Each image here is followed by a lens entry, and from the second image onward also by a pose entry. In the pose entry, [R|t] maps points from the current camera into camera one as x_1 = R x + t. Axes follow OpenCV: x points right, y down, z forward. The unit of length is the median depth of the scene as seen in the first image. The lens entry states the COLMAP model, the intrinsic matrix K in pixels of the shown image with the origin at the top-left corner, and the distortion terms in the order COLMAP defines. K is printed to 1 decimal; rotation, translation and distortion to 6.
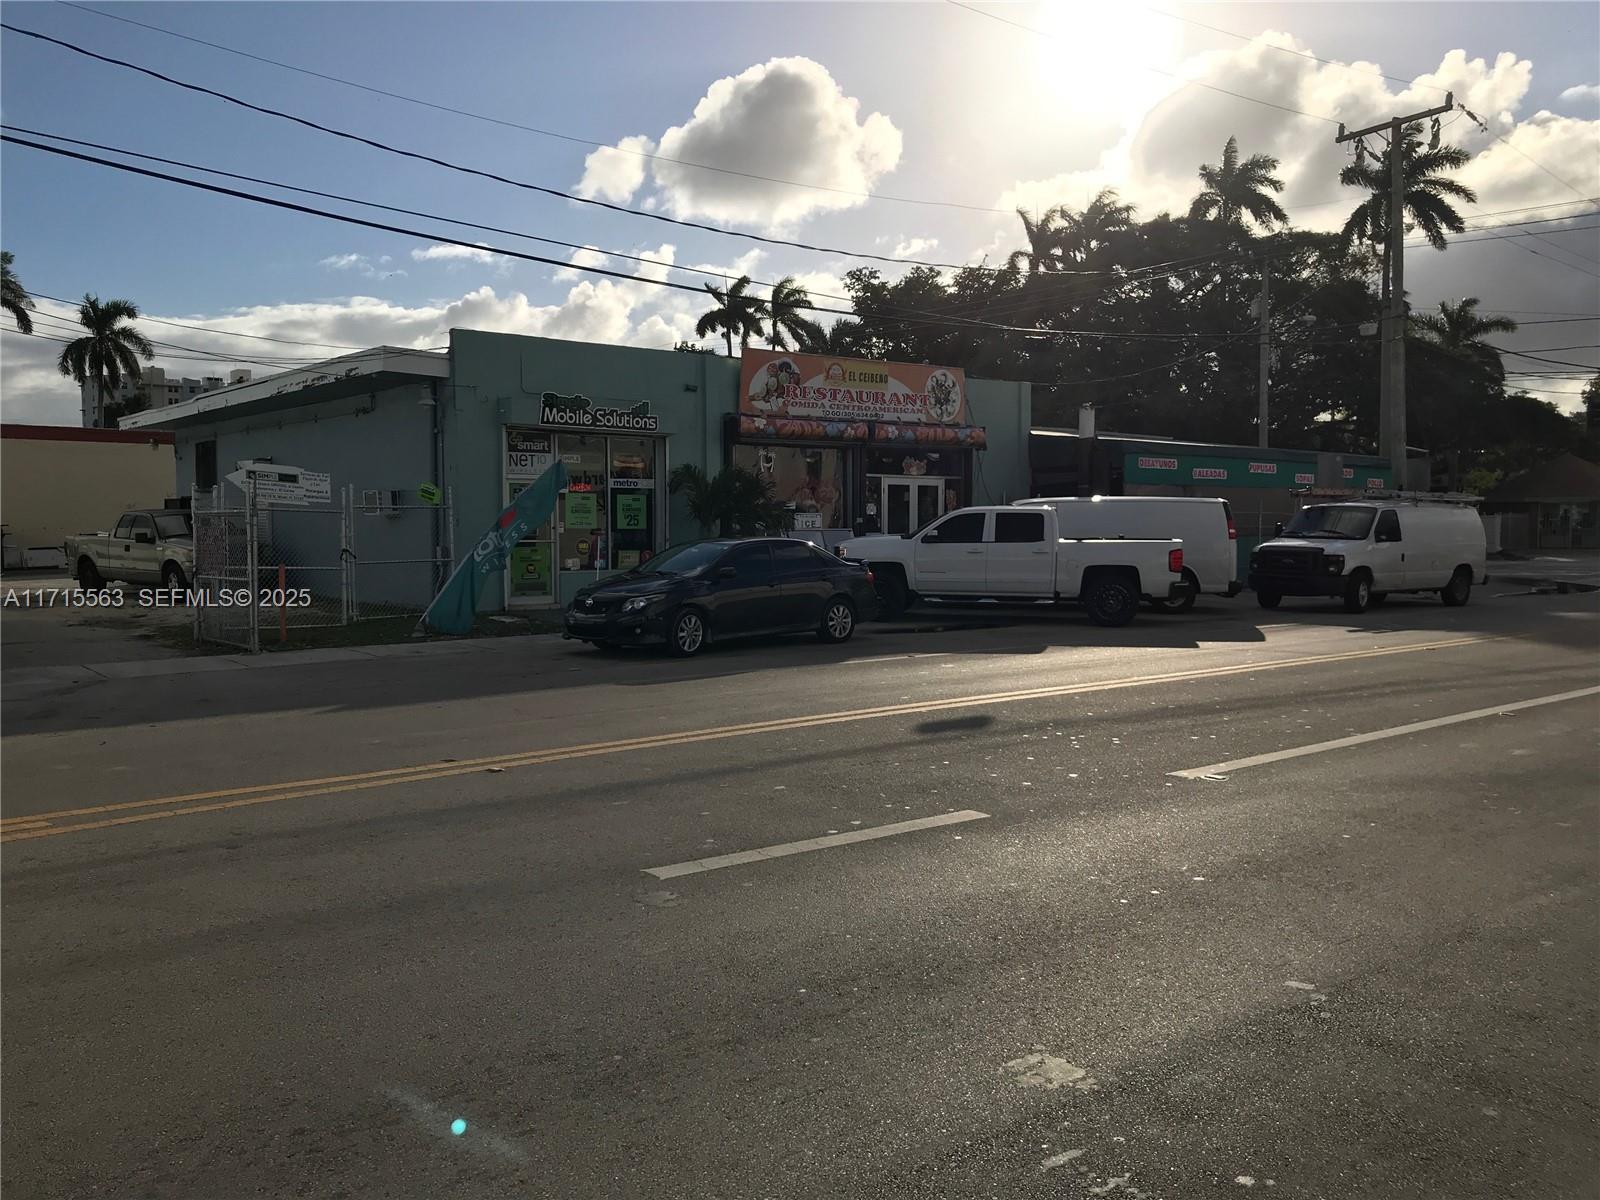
lens RADIAL K [[1309.6, 0, 801.4], [0, 1309.6, 611.2], [0, 0, 1]] dist [0.053147, -0.080772]
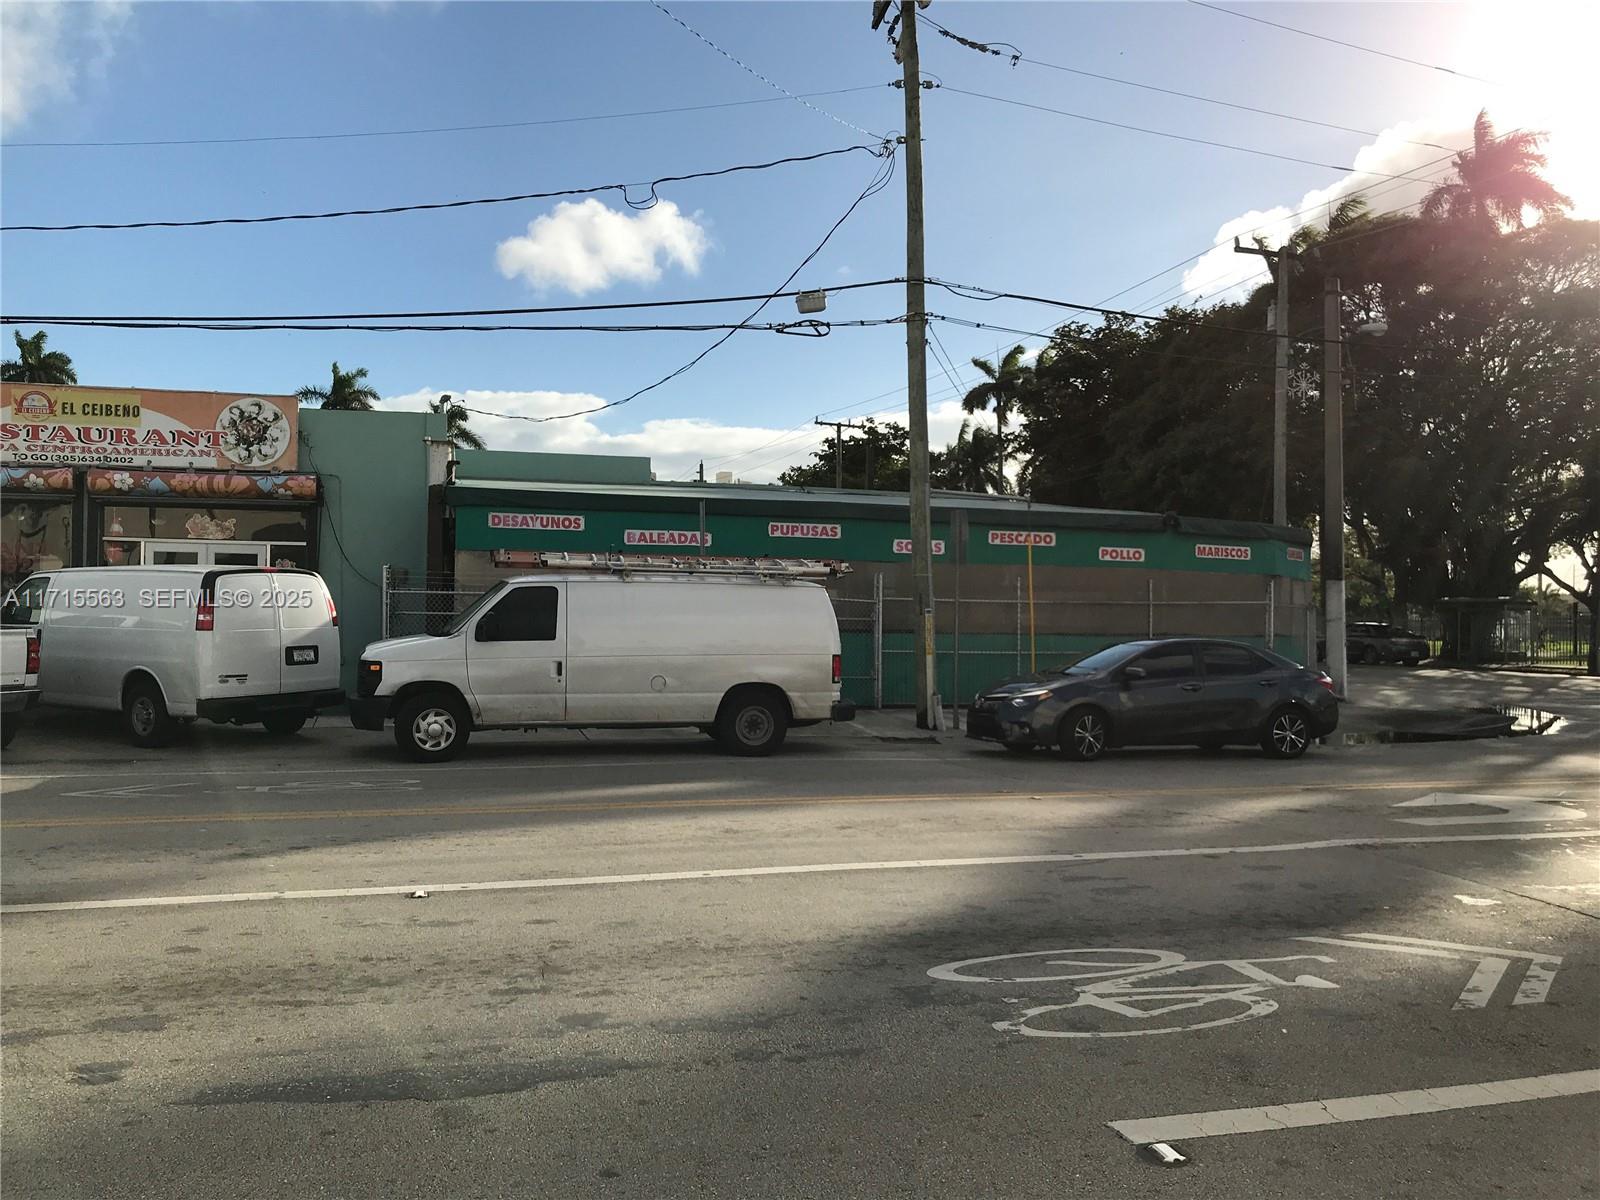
lens RADIAL K [[1309.6, 0, 781.8], [0, 1309.6, 623.6], [0, 0, 1]] dist [0.053147, -0.080772]
pose [[0.917761, 0.013100, -0.396917, 0.670170], [-0.038063, 0.997756, -0.055079, -0.027341], [0.395305, 0.065658, 0.916200, 0.441728]]
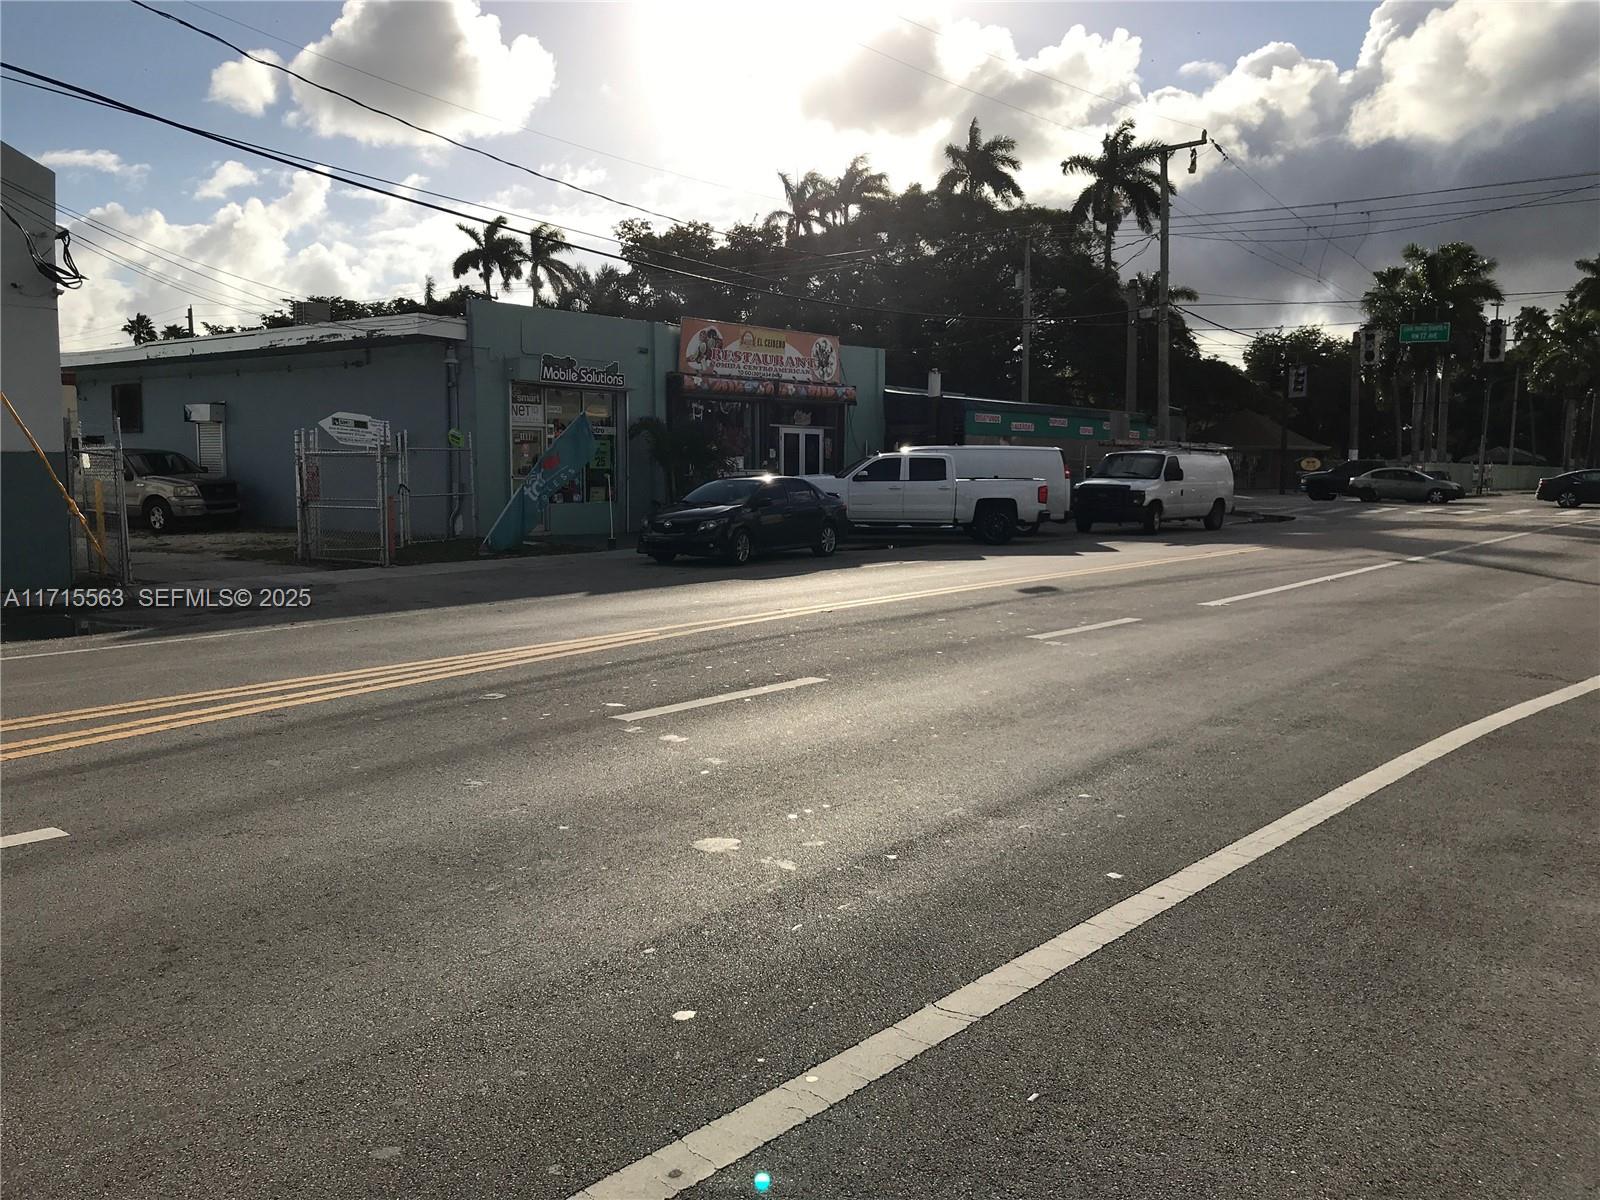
lens RADIAL K [[1309.6, 0, 805.1], [0, 1309.6, 605.4], [0, 0, 1]] dist [0.053147, -0.080772]
pose [[0.974922, -0.018807, 0.221749, -0.179150], [0.010015, 0.999121, 0.040703, 0.012601], [-0.222320, -0.037462, 0.974254, -0.178020]]
